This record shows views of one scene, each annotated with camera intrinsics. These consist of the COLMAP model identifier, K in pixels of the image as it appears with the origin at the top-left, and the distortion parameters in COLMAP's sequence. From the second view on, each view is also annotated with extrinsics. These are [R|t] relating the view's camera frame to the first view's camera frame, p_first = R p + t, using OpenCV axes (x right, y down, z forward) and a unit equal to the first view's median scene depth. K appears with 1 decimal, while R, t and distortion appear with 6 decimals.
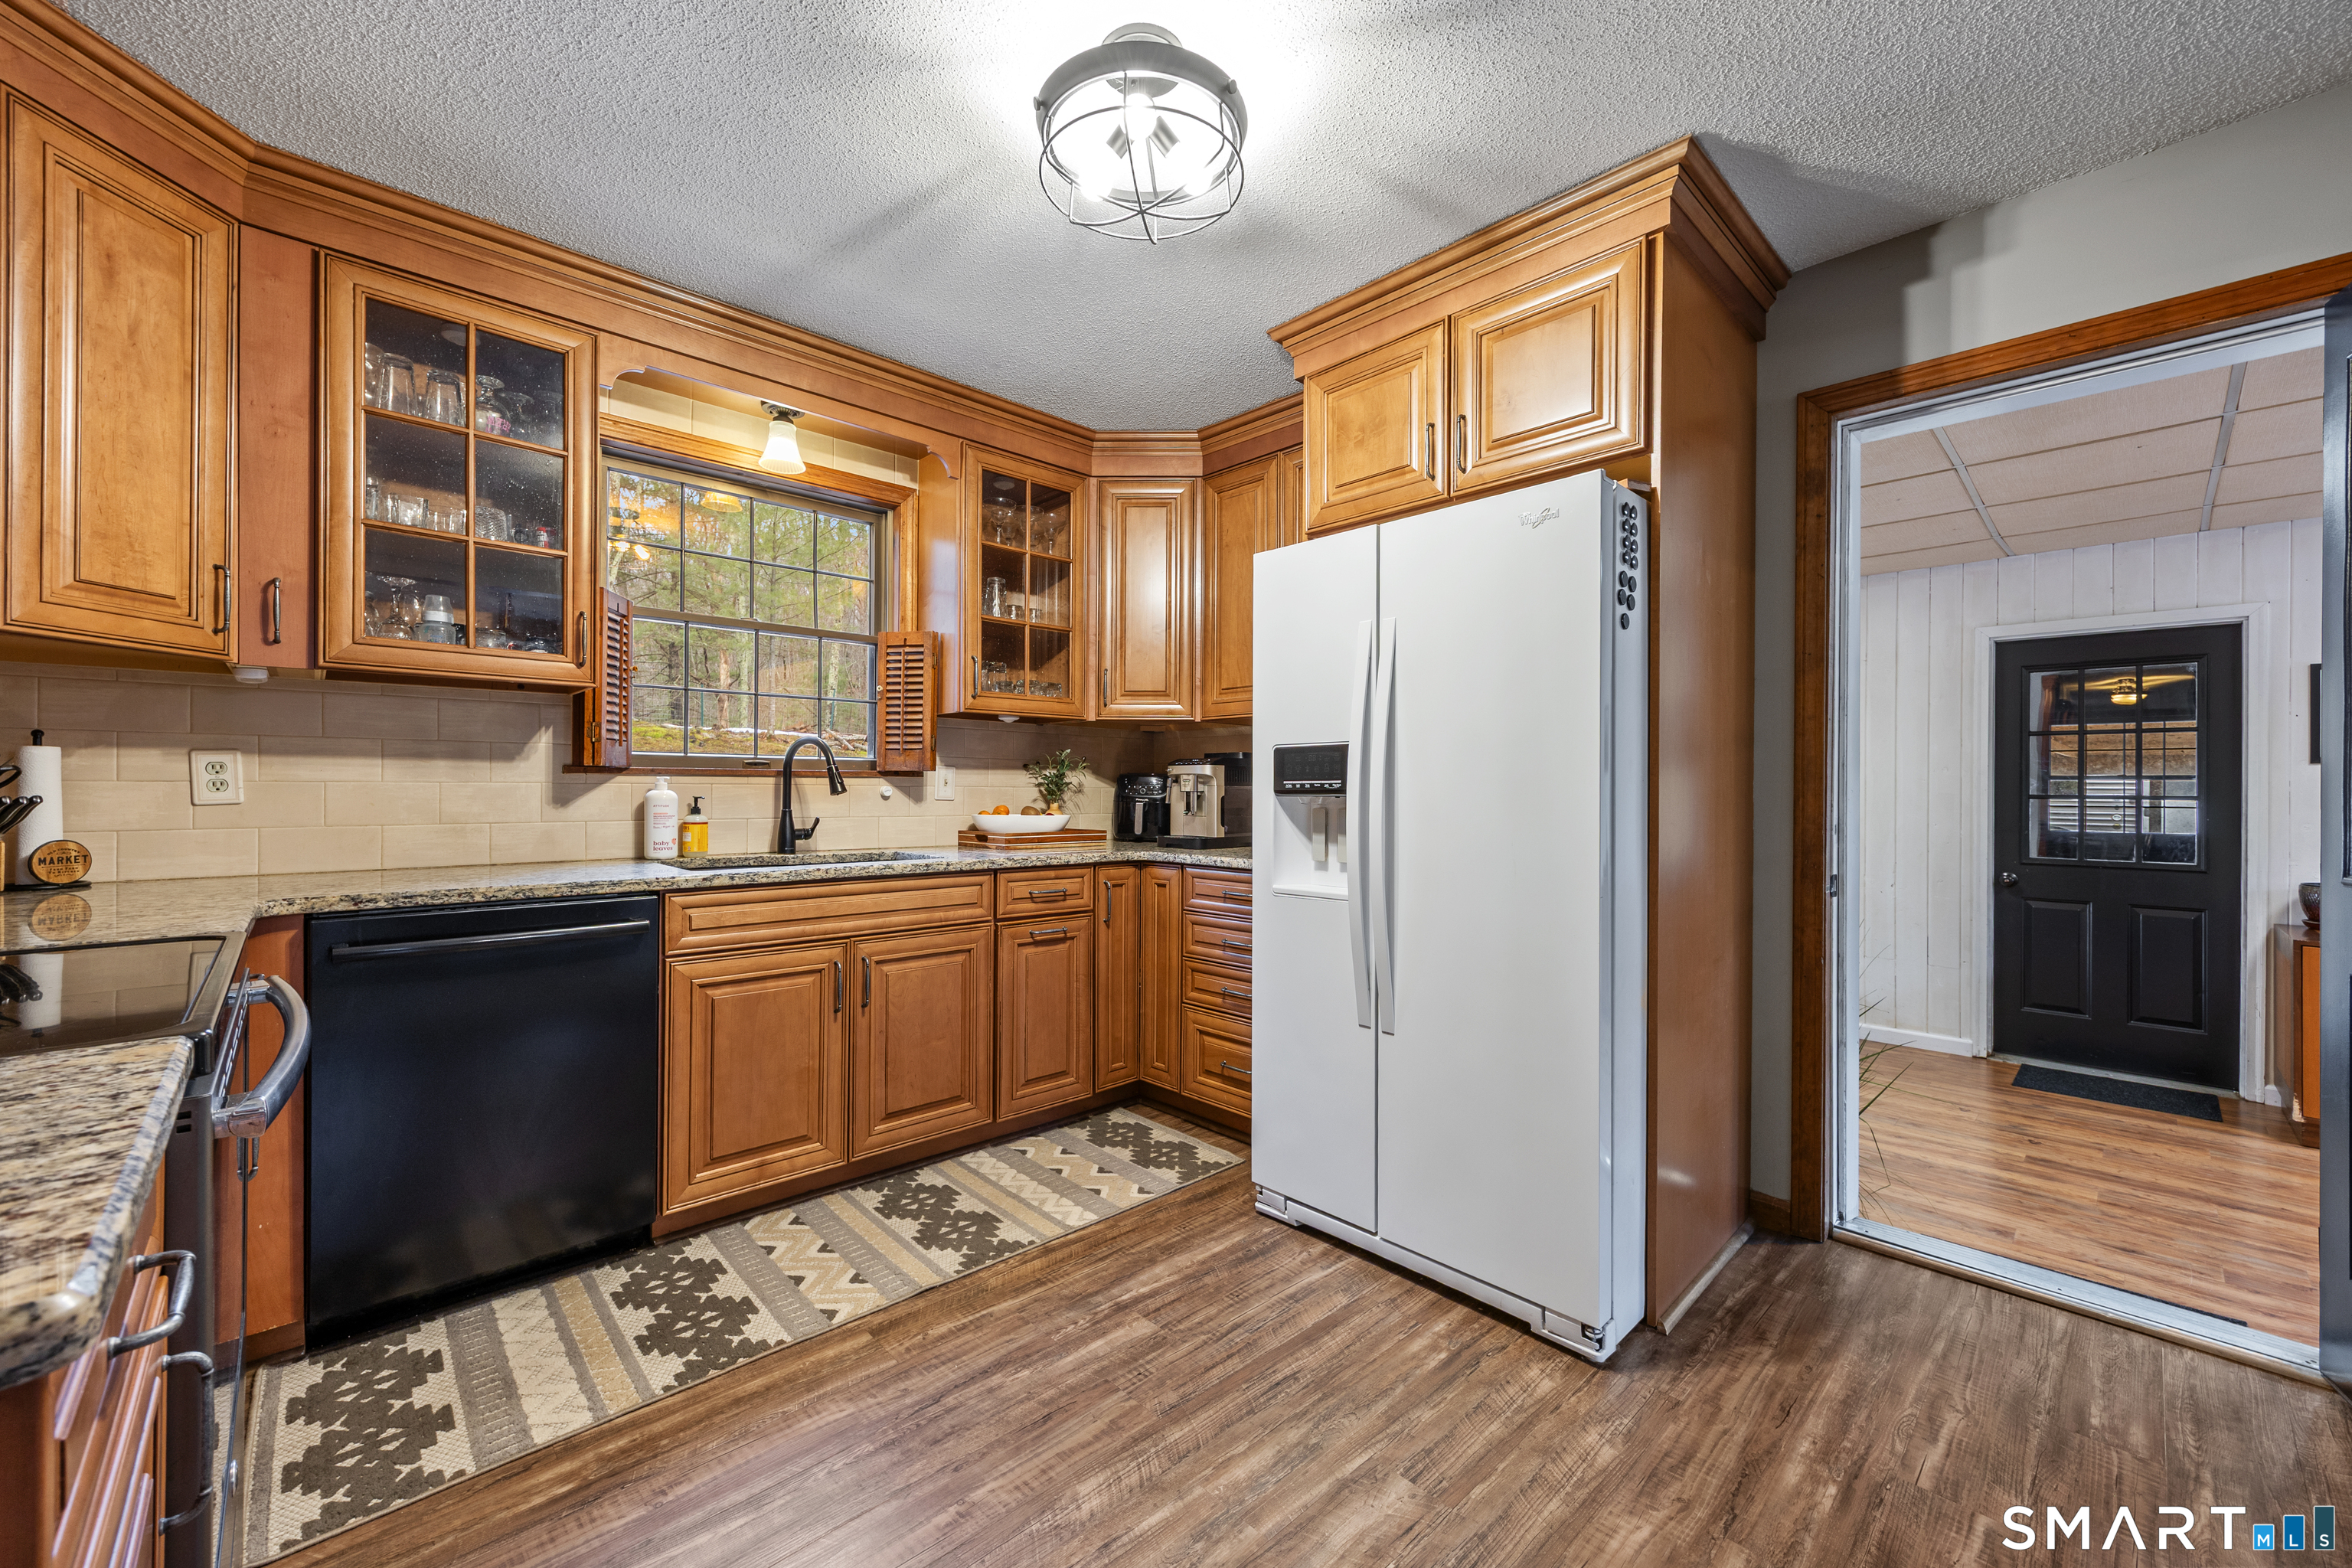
lens RADIAL K [[919.8, 0, 1173.4], [0, 919.8, 795.6], [0, 0, 1]] dist [0.002317, 0.000278]
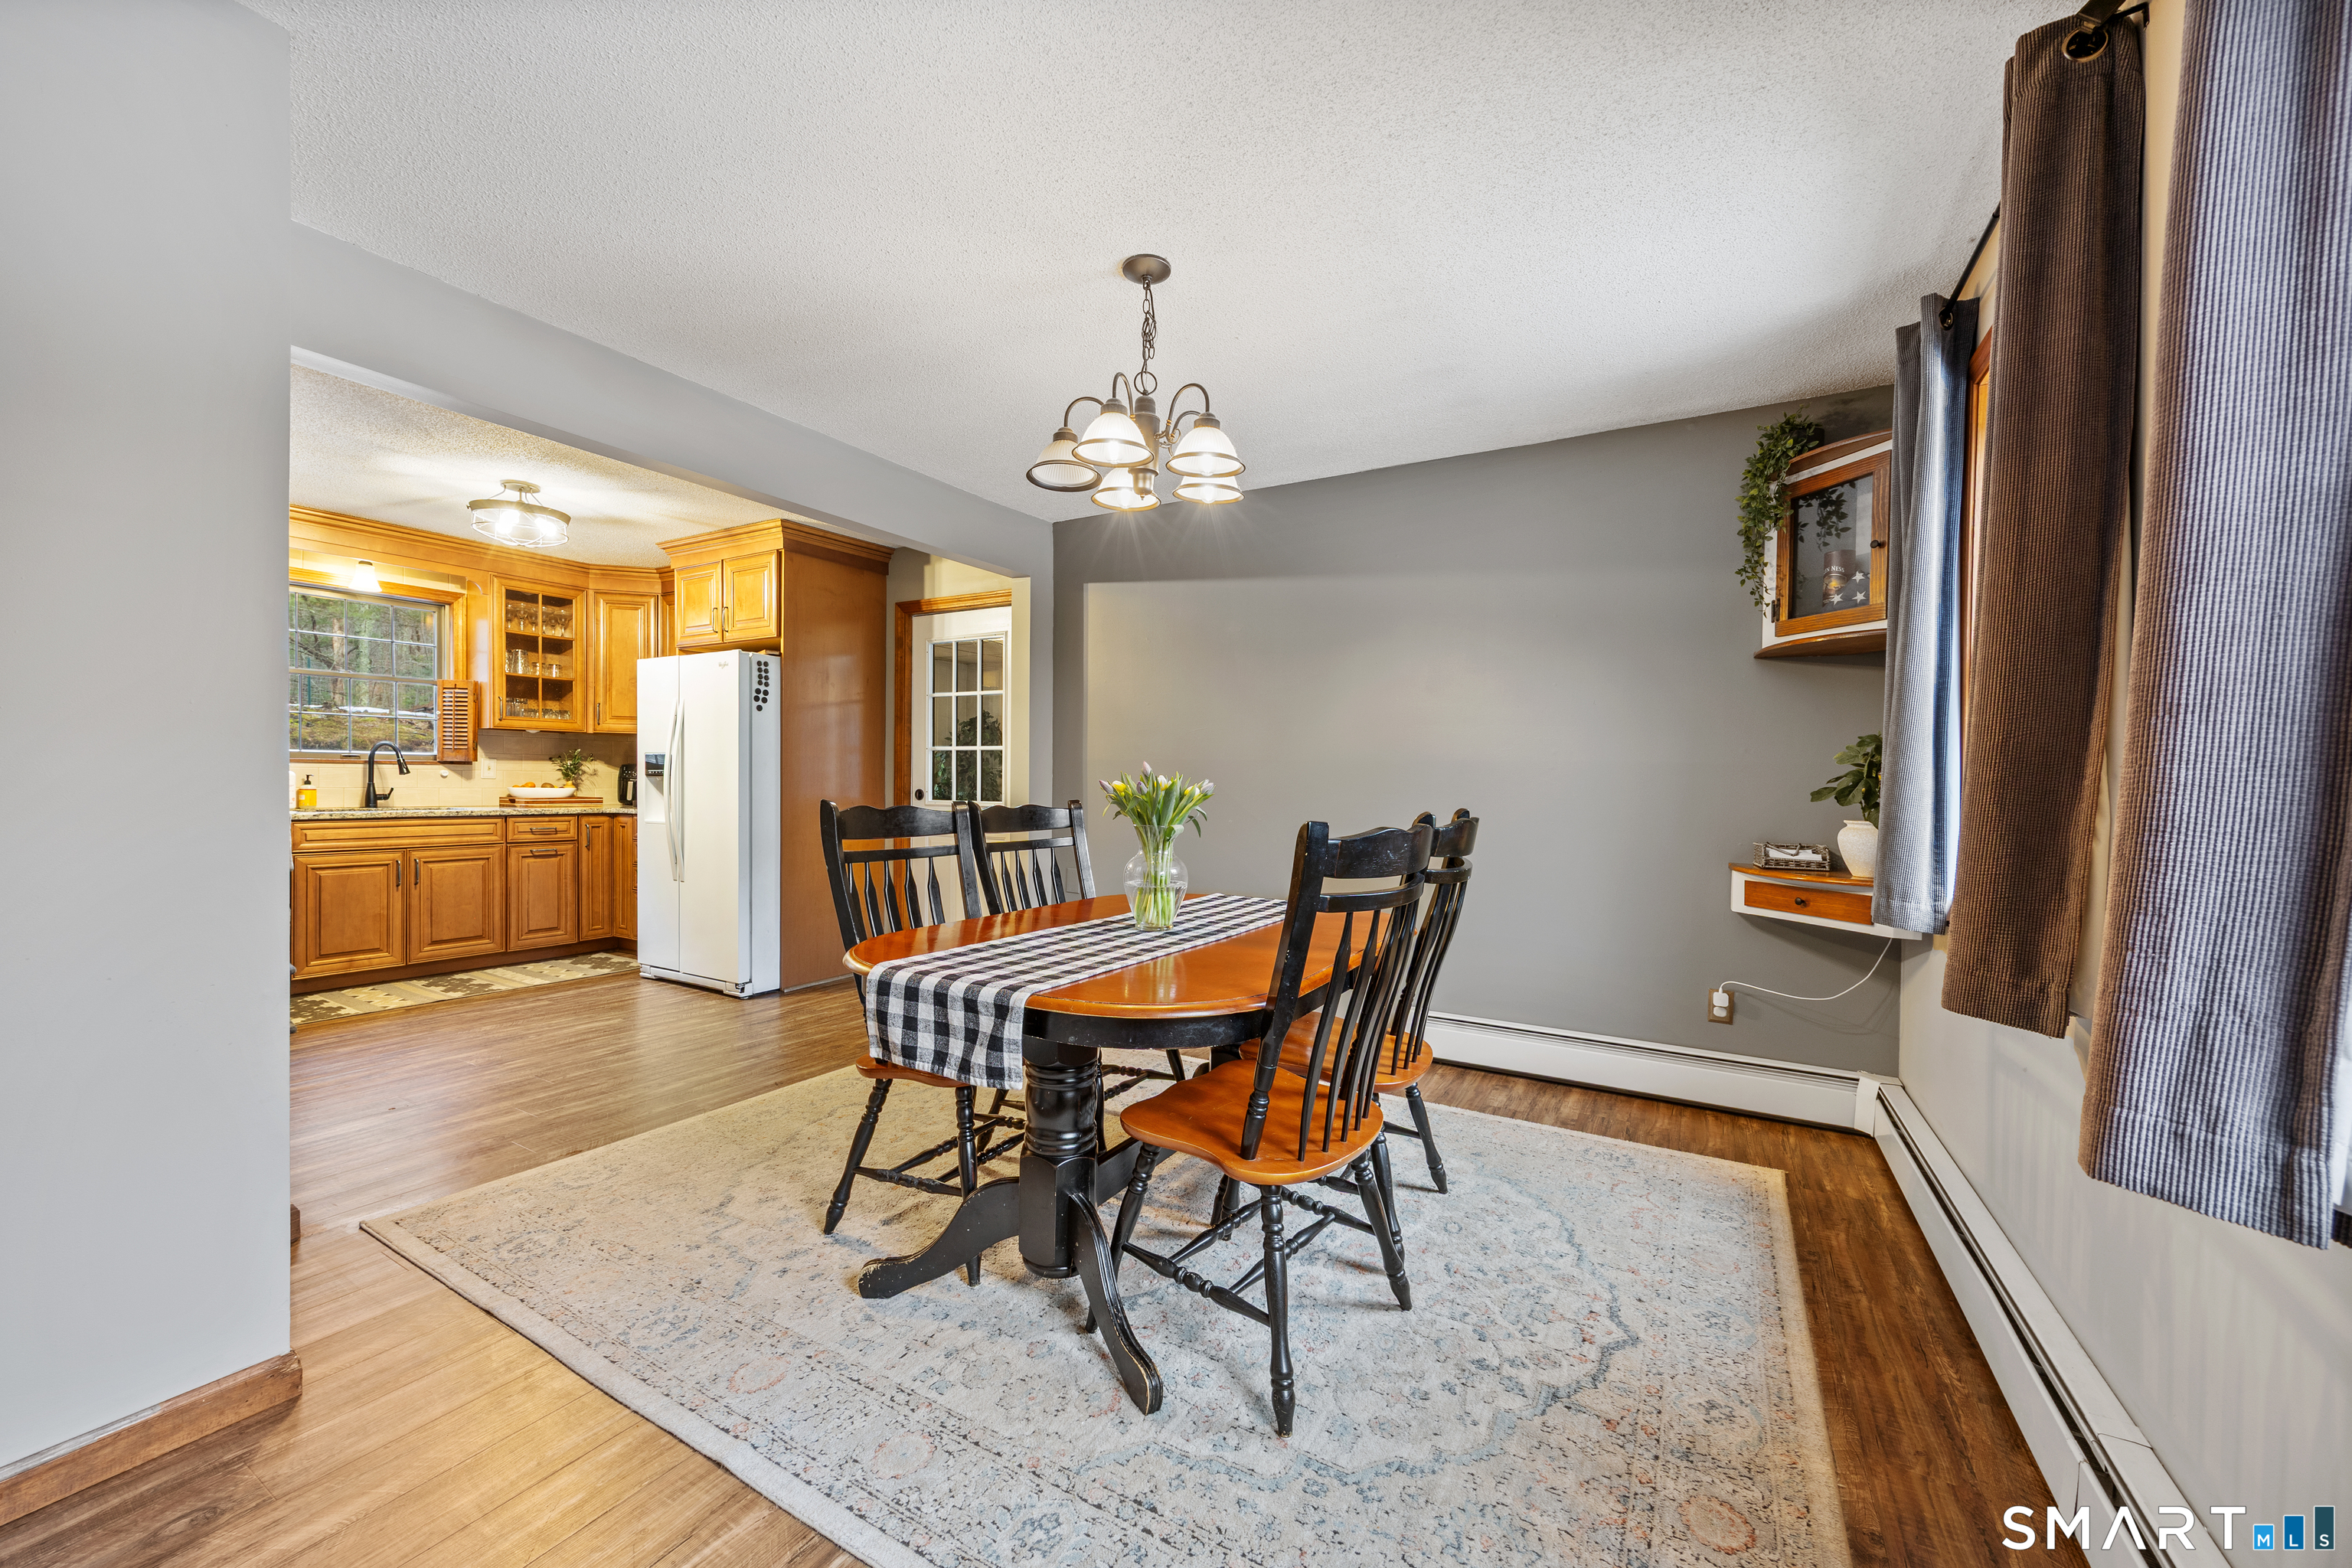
lens RADIAL K [[910.3, 0, 1171.6], [0, 910.3, 810.0], [0, 0, 1]] dist [-0.000640, -0.000135]
pose [[0.961521, -0.000056, 0.274730, 0.707754], [-0.008261, 0.999542, 0.029114, 0.004960], [-0.274606, -0.030264, 0.961081, -1.348804]]
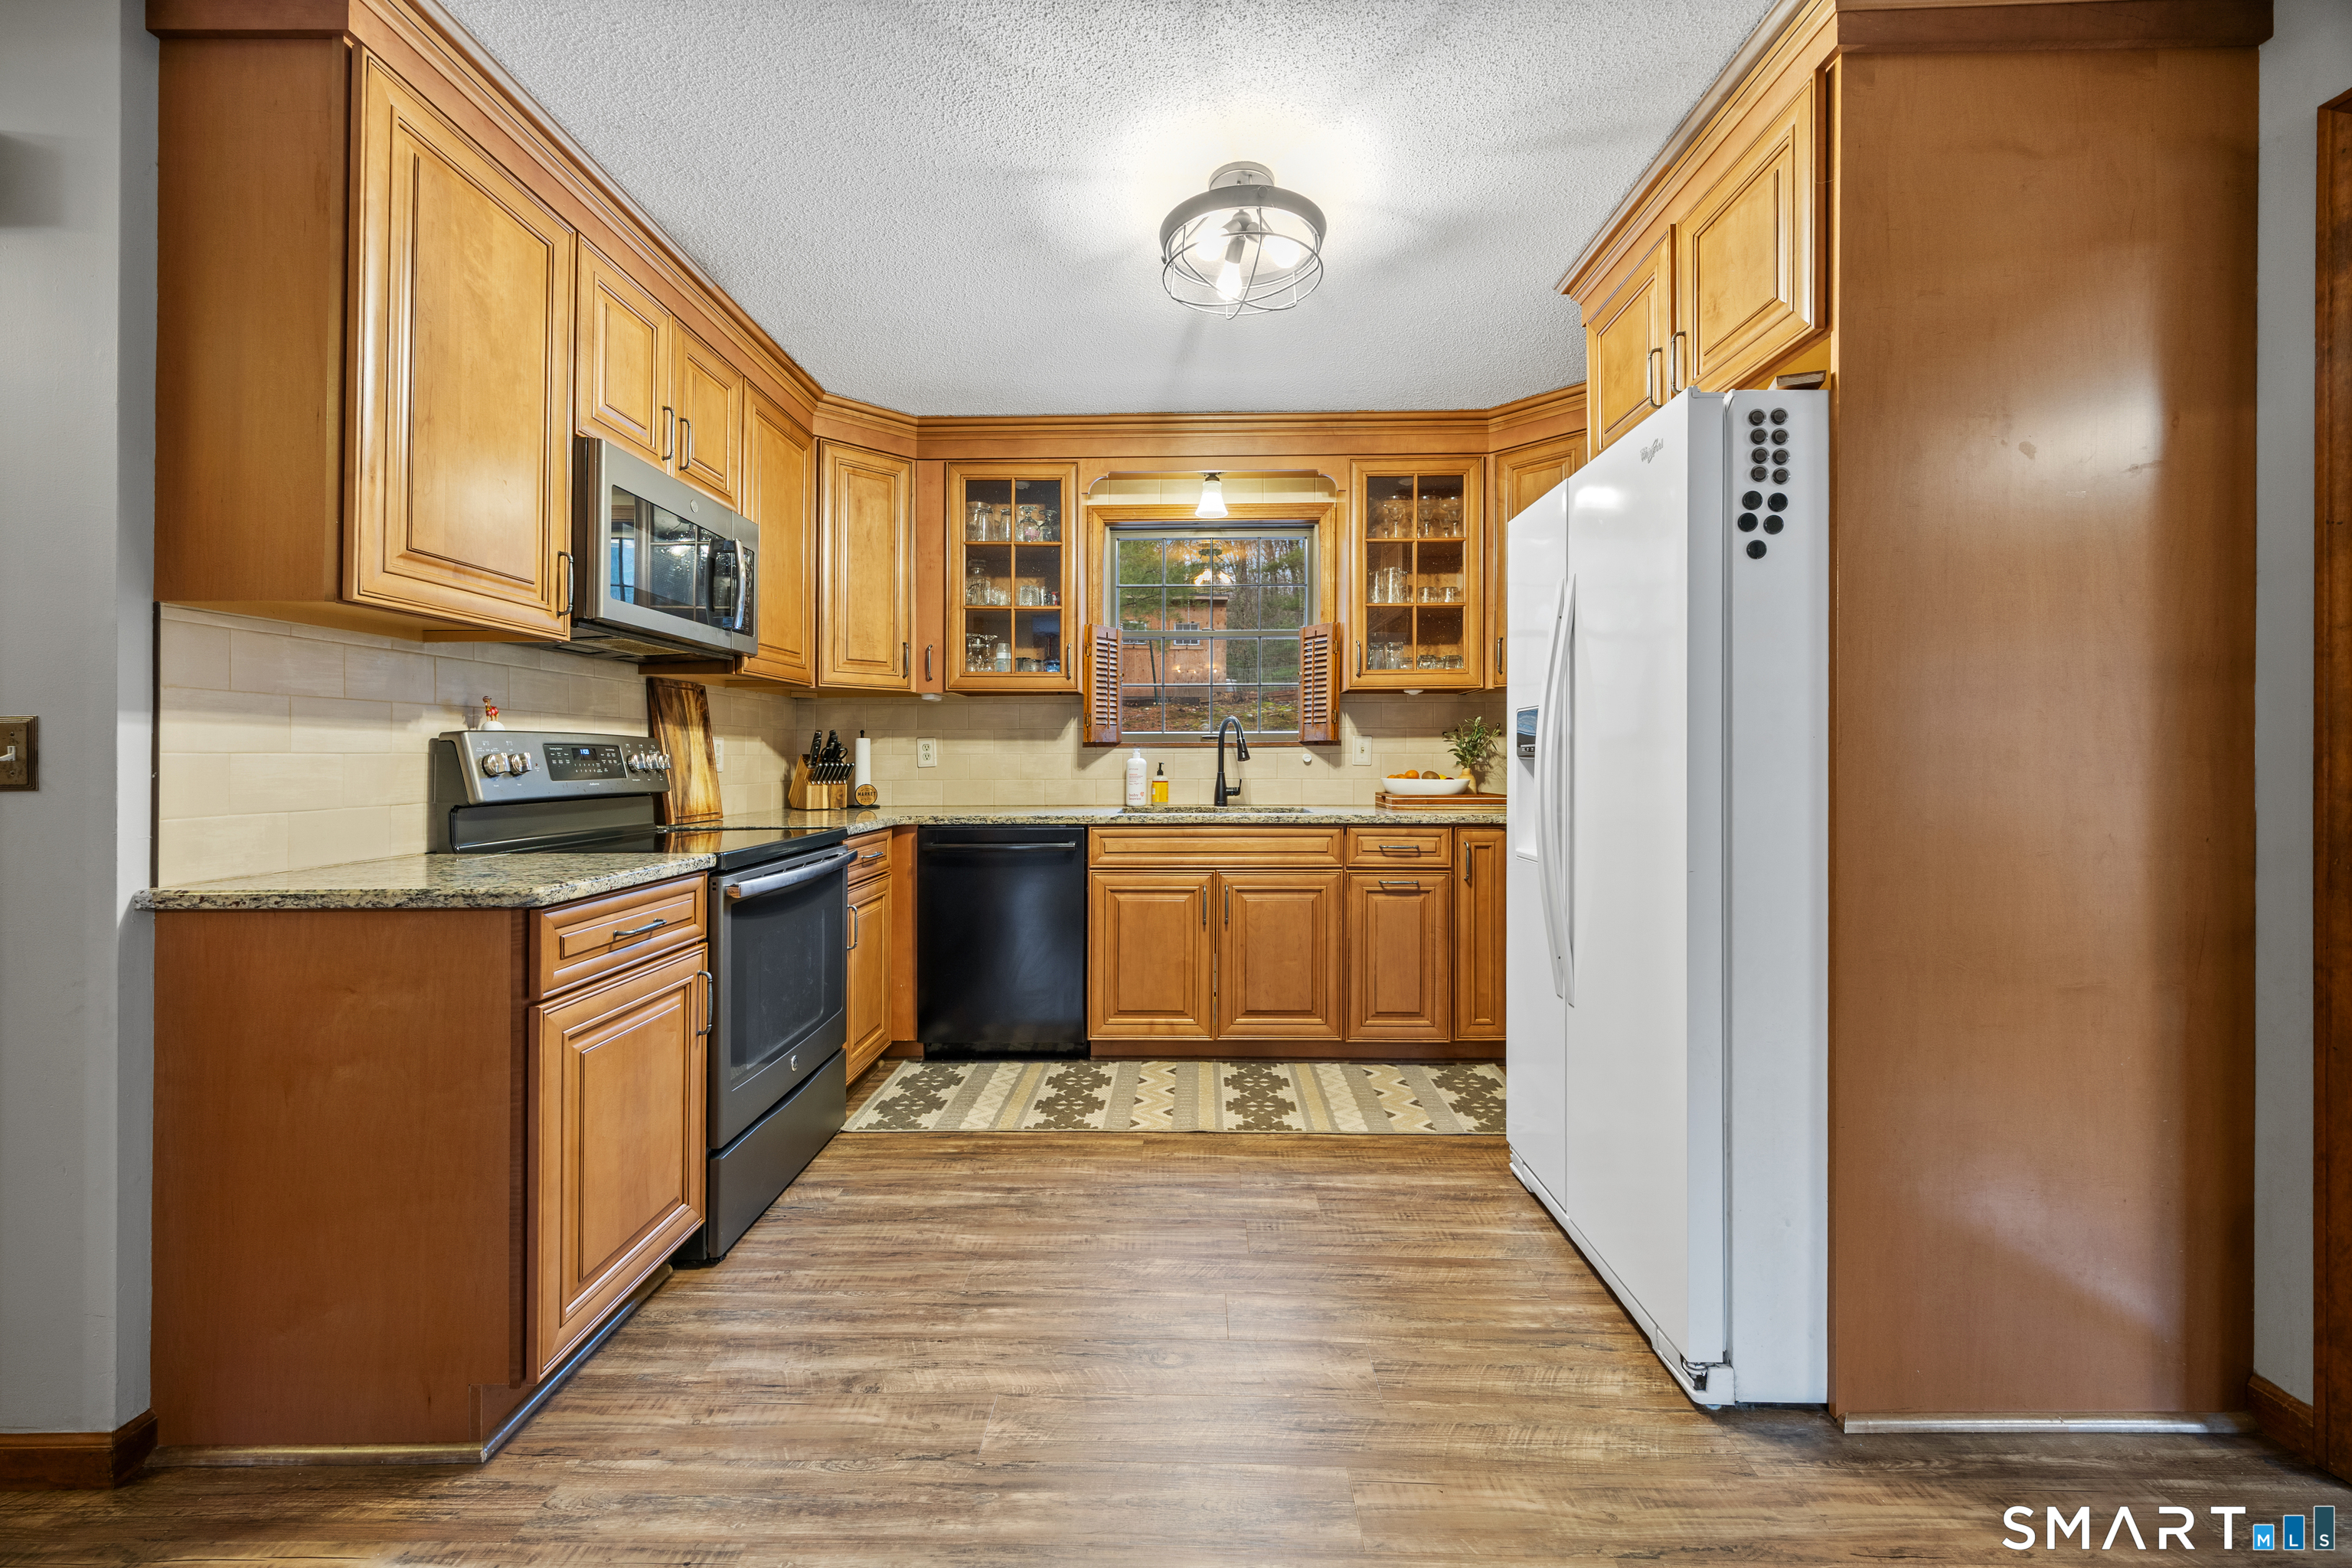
lens RADIAL K [[918.0, 0, 1173.1], [0, 918.0, 758.9], [0, 0, 1]] dist [0.000662, 0.000151]
pose [[0.714461, -0.005918, -0.699650, 0.555191], [0.001376, 0.999974, -0.007054, 0.006386], [0.699674, 0.004077, 0.714451, 0.019228]]
